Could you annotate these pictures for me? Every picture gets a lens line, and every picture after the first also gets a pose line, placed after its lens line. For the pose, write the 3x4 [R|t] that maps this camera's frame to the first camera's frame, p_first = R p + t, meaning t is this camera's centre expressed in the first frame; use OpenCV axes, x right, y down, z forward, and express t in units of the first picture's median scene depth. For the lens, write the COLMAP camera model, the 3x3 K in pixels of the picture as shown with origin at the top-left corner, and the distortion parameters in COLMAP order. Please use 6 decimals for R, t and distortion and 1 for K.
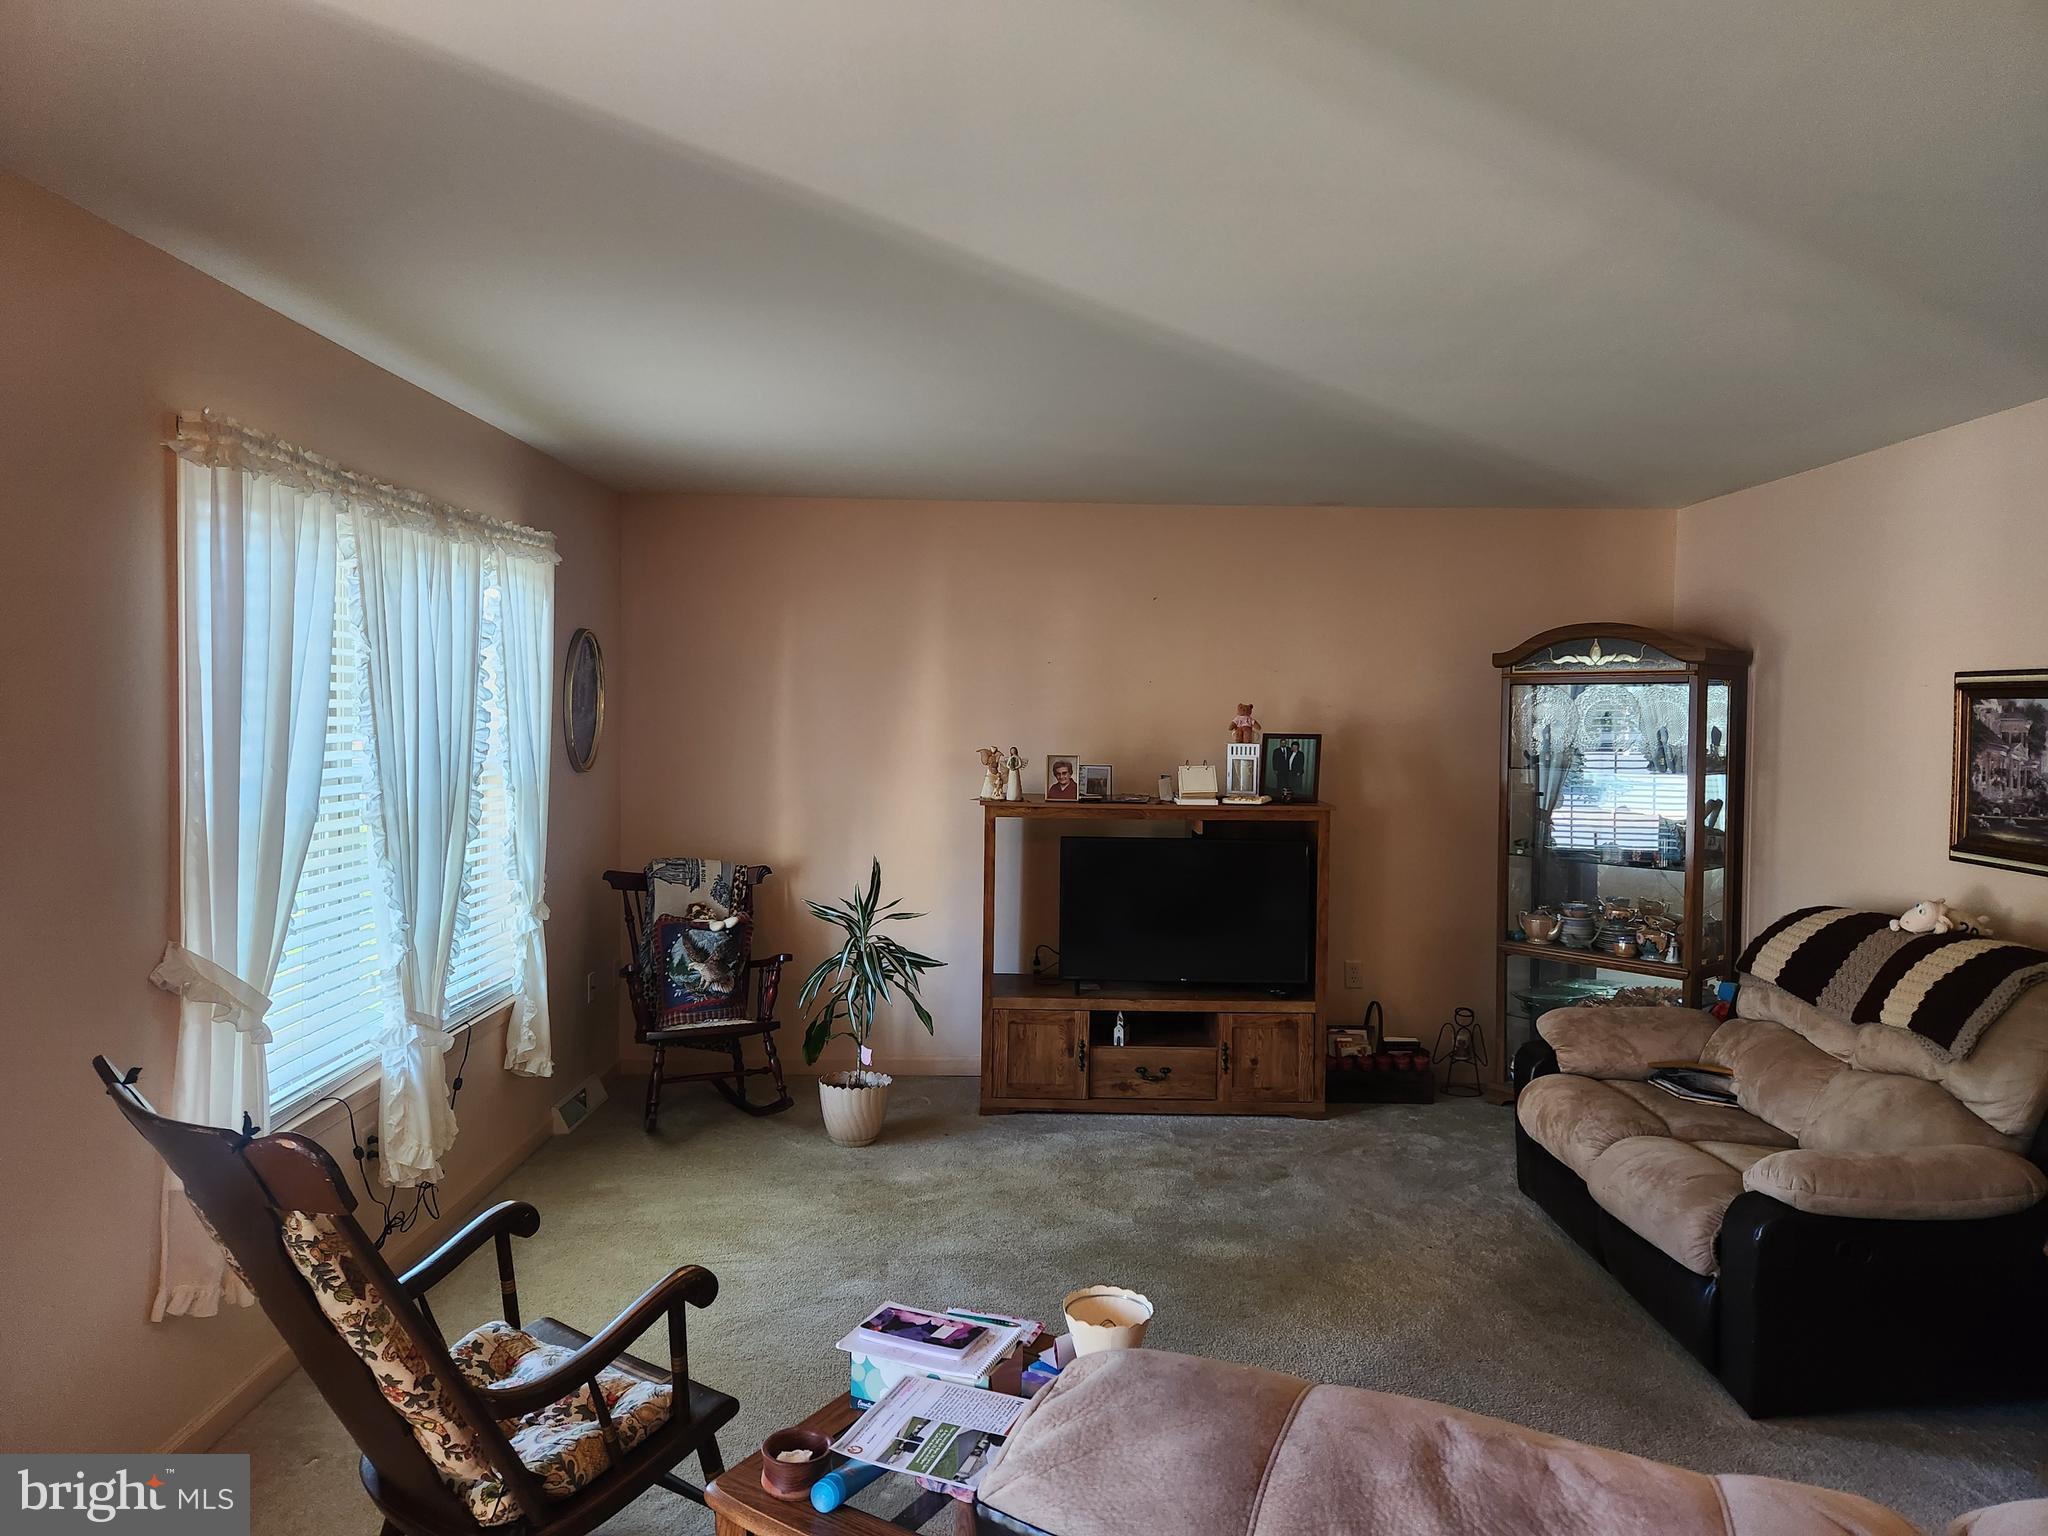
lens RADIAL K [[1355.6, 0, 1032.6], [0, 1355.6, 742.9], [0, 0, 1]] dist [0.054013, -0.050365]
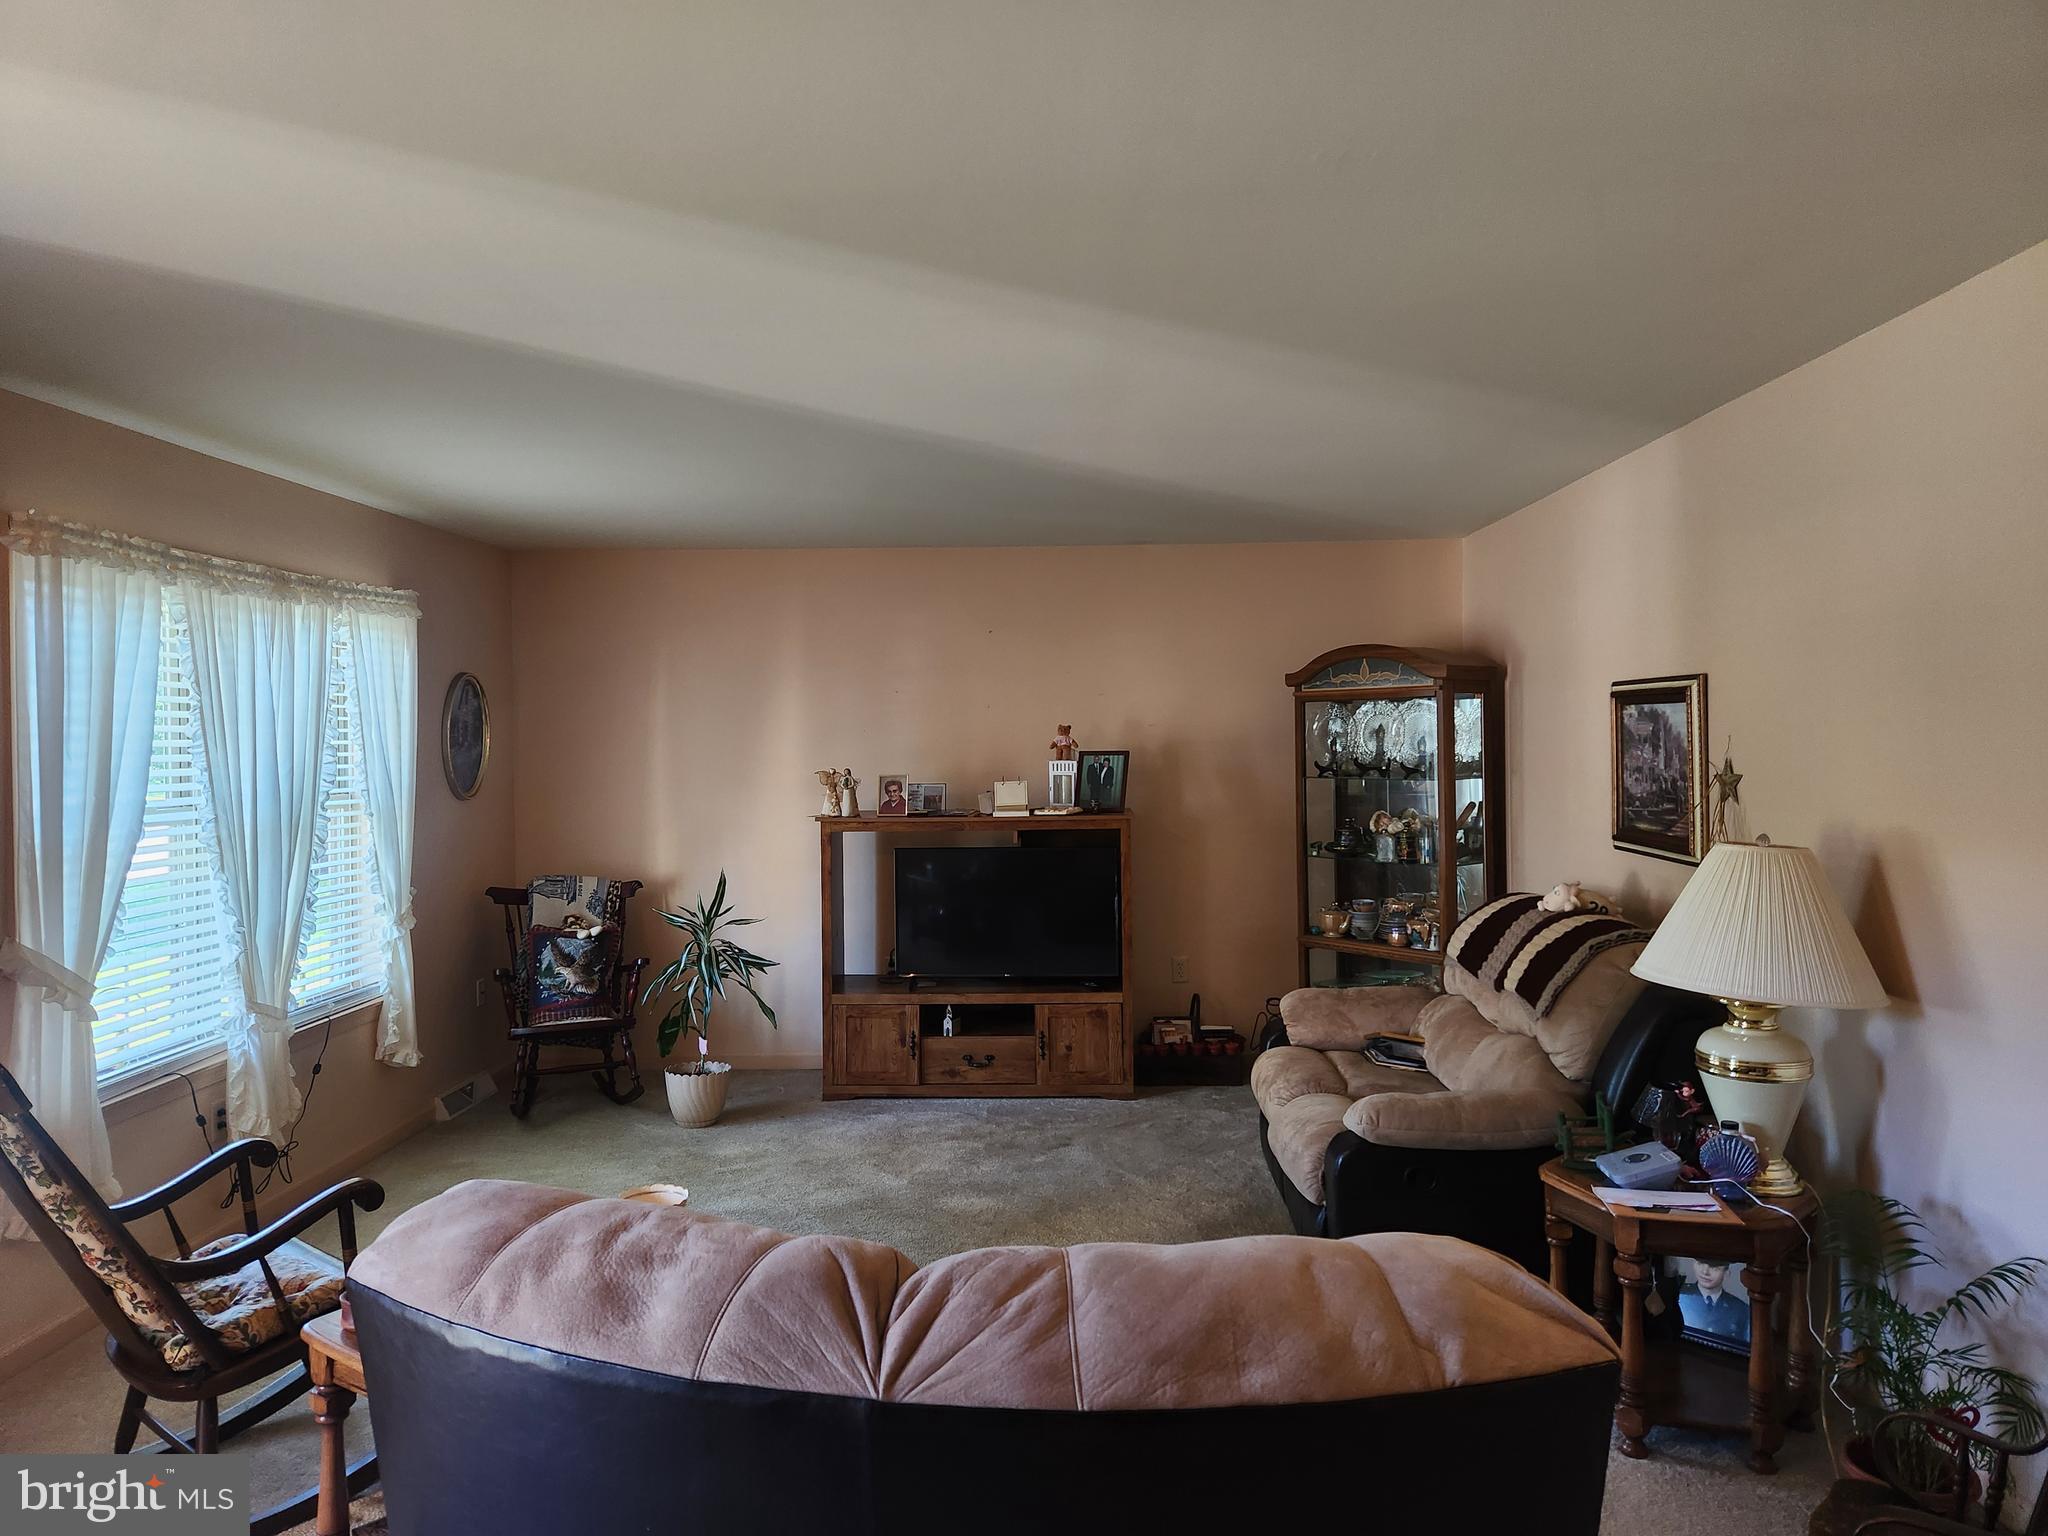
lens RADIAL K [[1355.6, 0, 1036.1], [0, 1355.6, 739.5], [0, 0, 1]] dist [0.054013, -0.050365]
pose [[0.998915, -0.023554, -0.040182, 0.214687], [0.022652, 0.999485, -0.022745, 0.009289], [0.040697, 0.021810, 0.998933, -0.125661]]
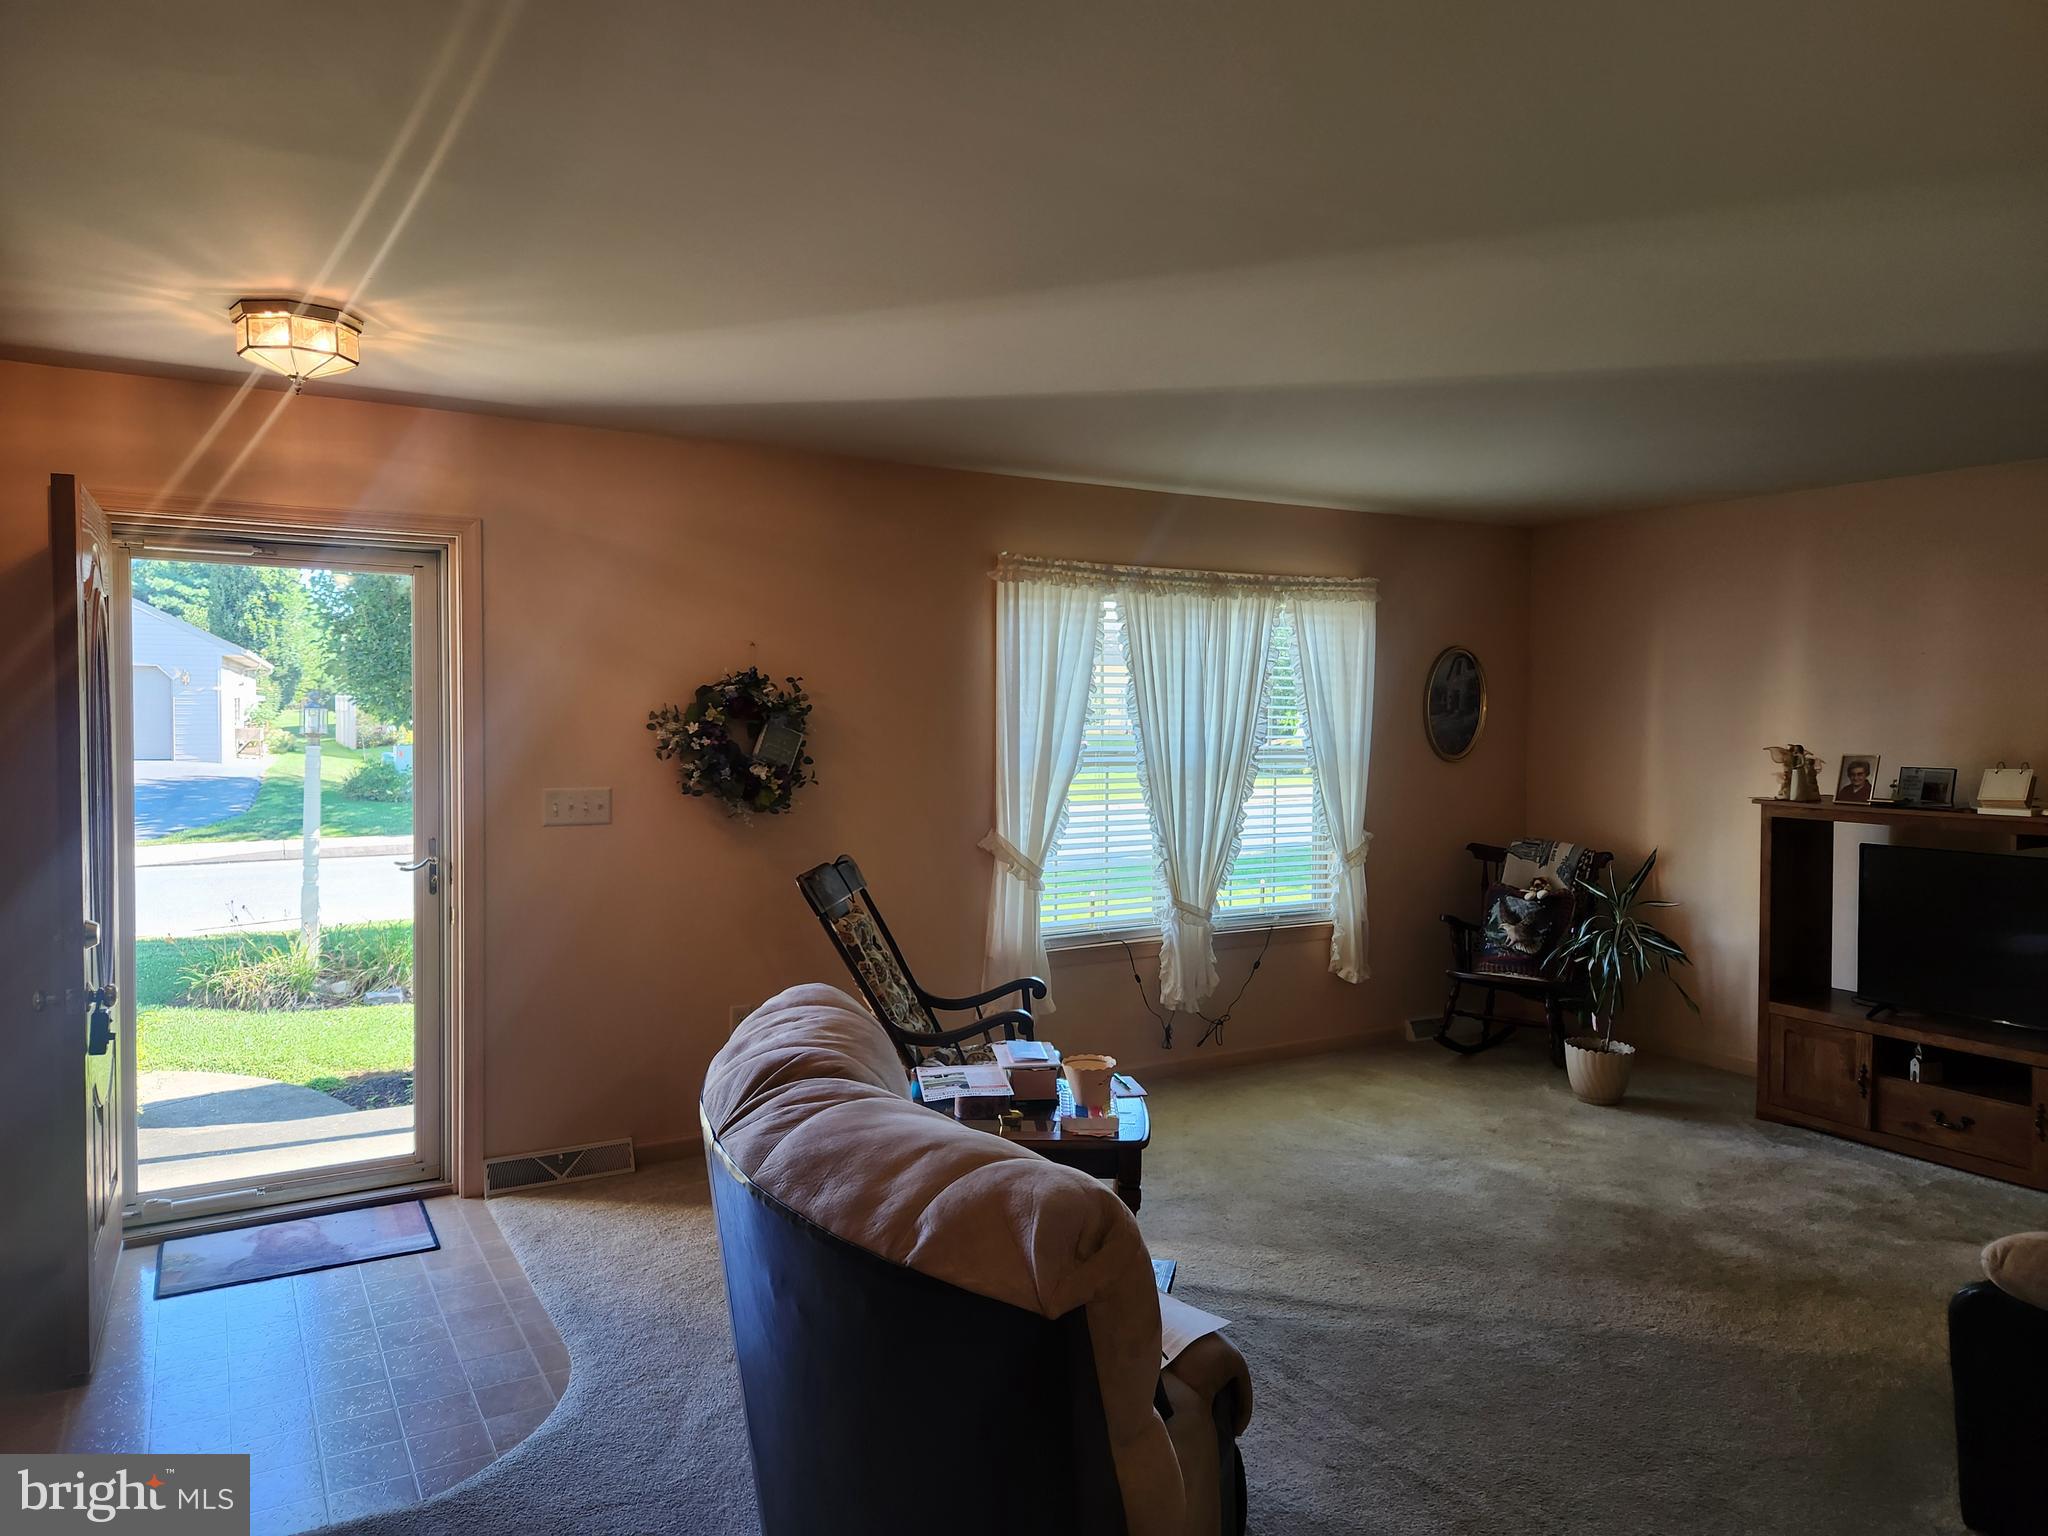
lens RADIAL K [[1355.6, 0, 1042.2], [0, 1355.6, 757.6], [0, 0, 1]] dist [0.054013, -0.050365]
pose [[0.504772, 0.018021, -0.863065, 0.636910], [-0.019246, 0.999769, 0.009619, 0.014652], [0.863038, 0.011755, 0.505002, 0.054837]]
